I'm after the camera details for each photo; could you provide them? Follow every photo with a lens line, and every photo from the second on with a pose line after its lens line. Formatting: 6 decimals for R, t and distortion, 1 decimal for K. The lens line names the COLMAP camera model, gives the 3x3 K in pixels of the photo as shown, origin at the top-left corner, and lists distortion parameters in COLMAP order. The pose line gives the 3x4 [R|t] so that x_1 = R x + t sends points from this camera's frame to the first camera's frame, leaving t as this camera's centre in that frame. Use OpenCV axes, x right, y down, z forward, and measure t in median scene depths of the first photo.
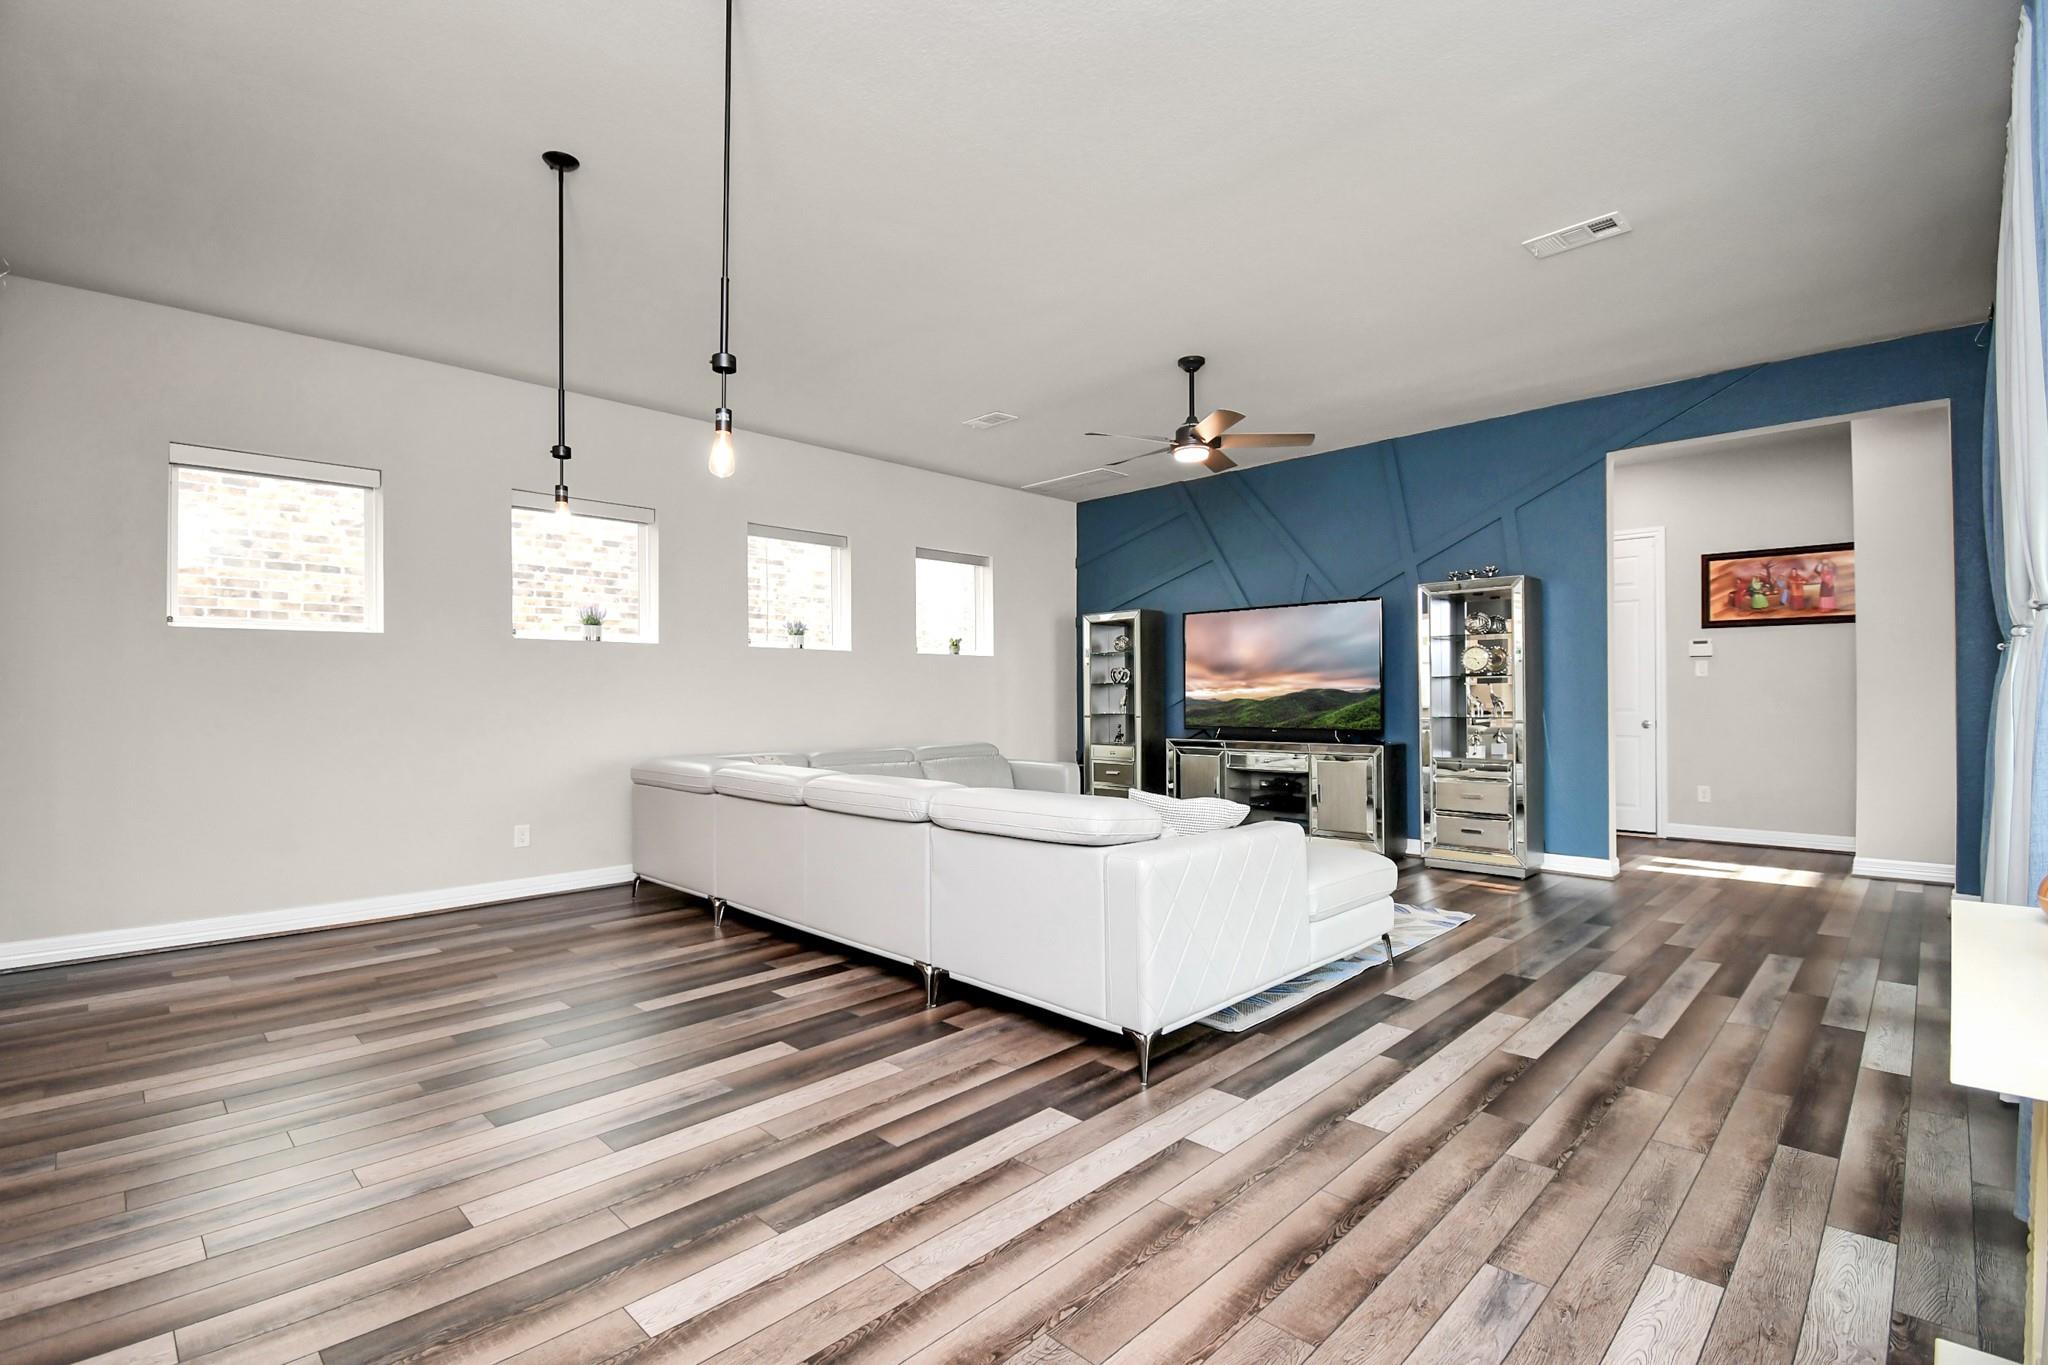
lens RADIAL K [[943.3, 0, 1005.4], [0, 943.3, 675.2], [0, 0, 1]] dist [0.030726, -0.029095]
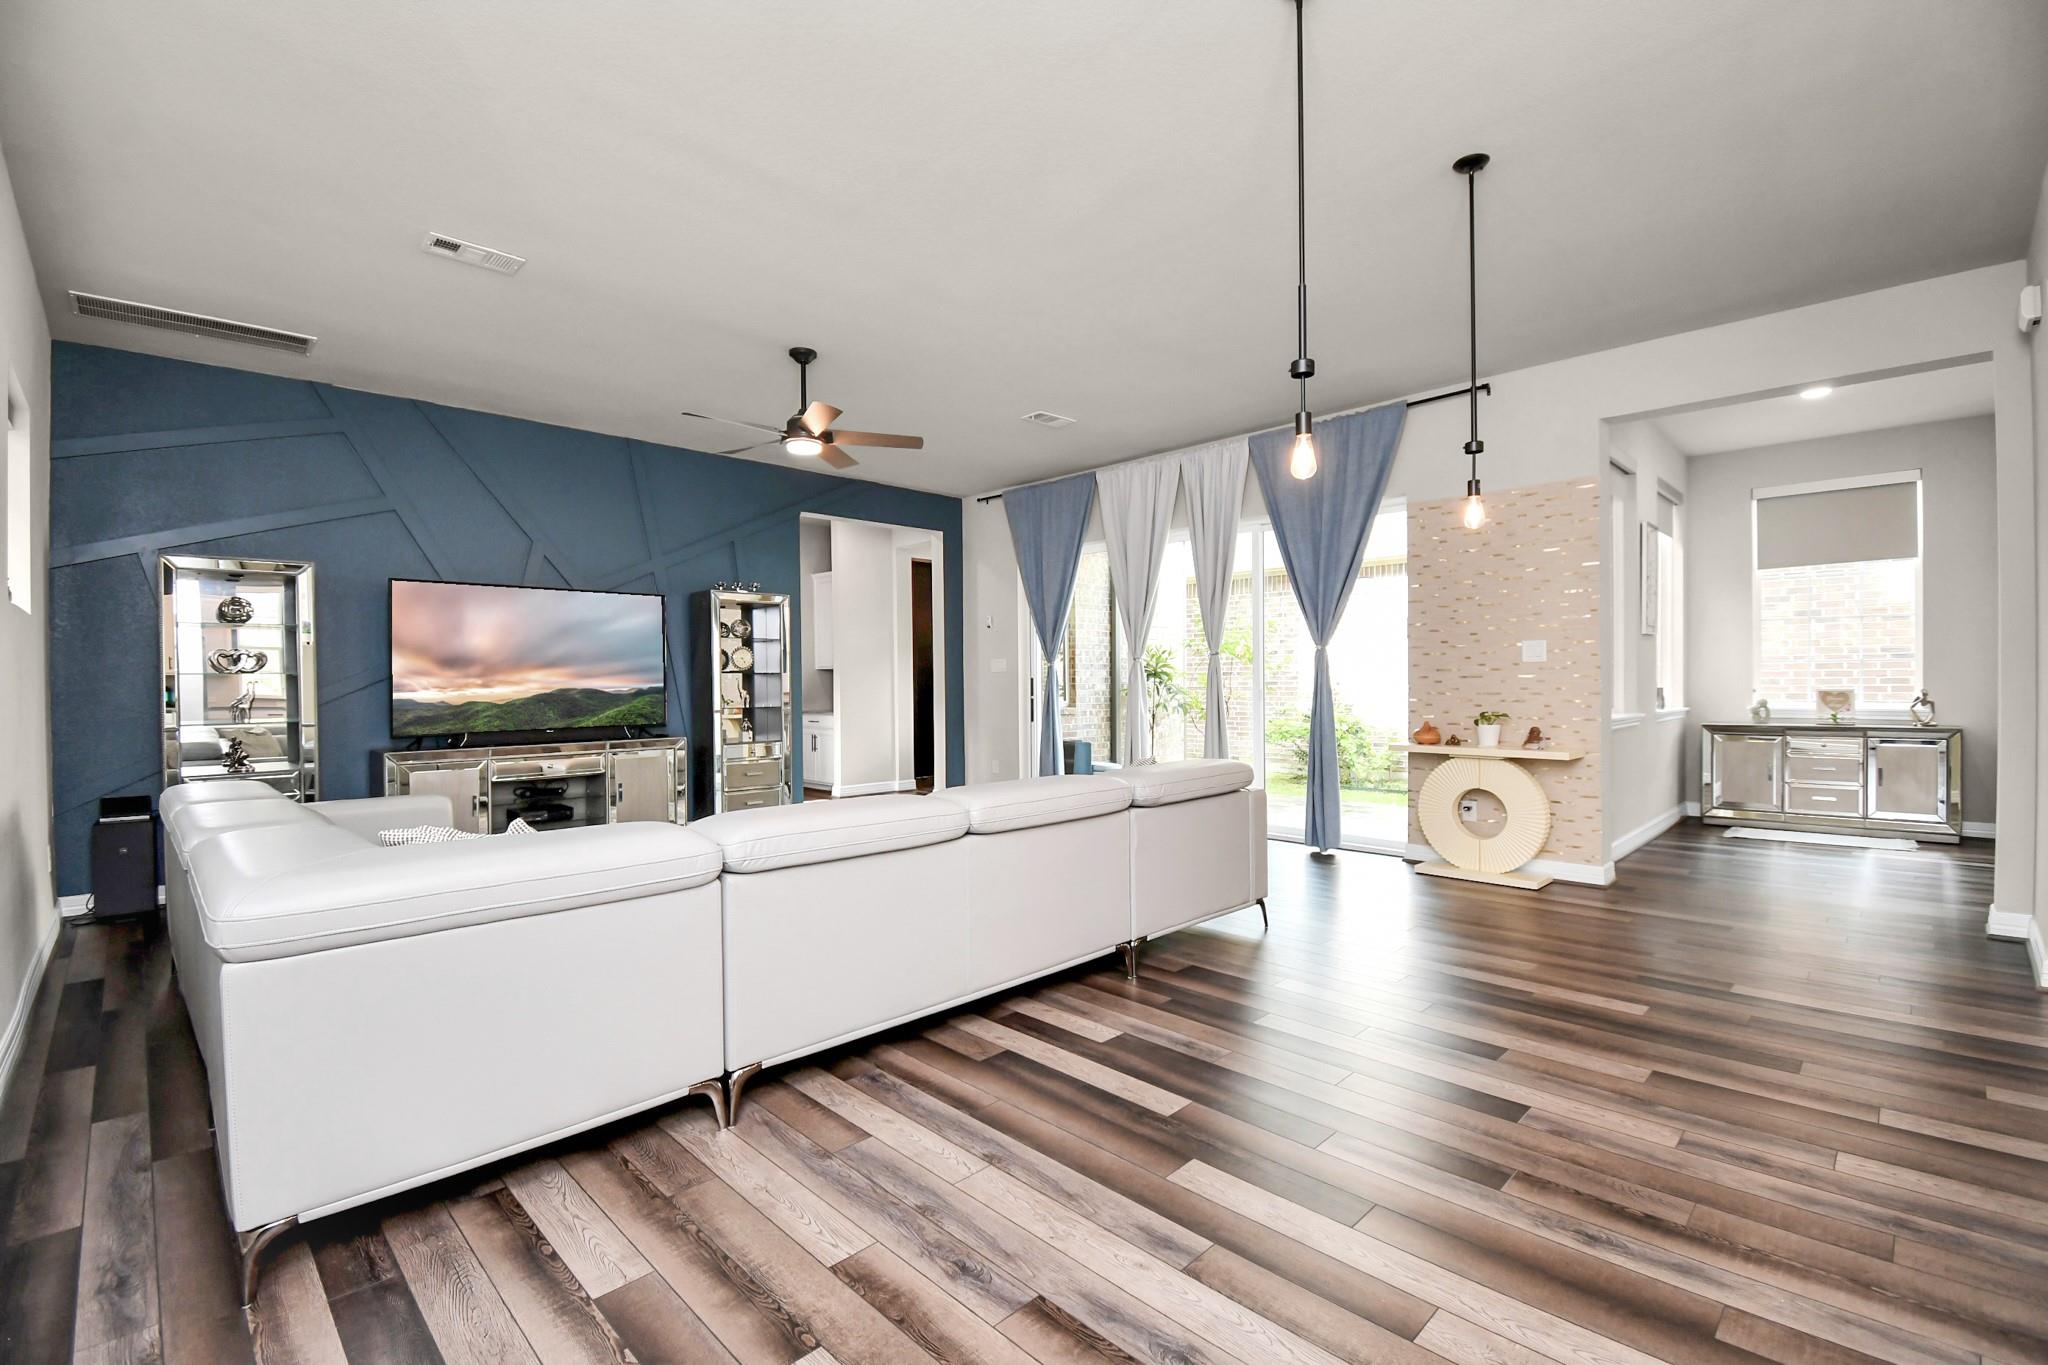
lens RADIAL K [[893.9, 0, 1021.5], [0, 893.9, 688.5], [0, 0, 1]] dist [0.017480, -0.024386]
pose [[0.004782, -0.006666, 0.999966, -0.864095], [-0.002991, 0.999973, 0.006680, 0.013808], [-0.999984, -0.003023, 0.004762, 0.892593]]
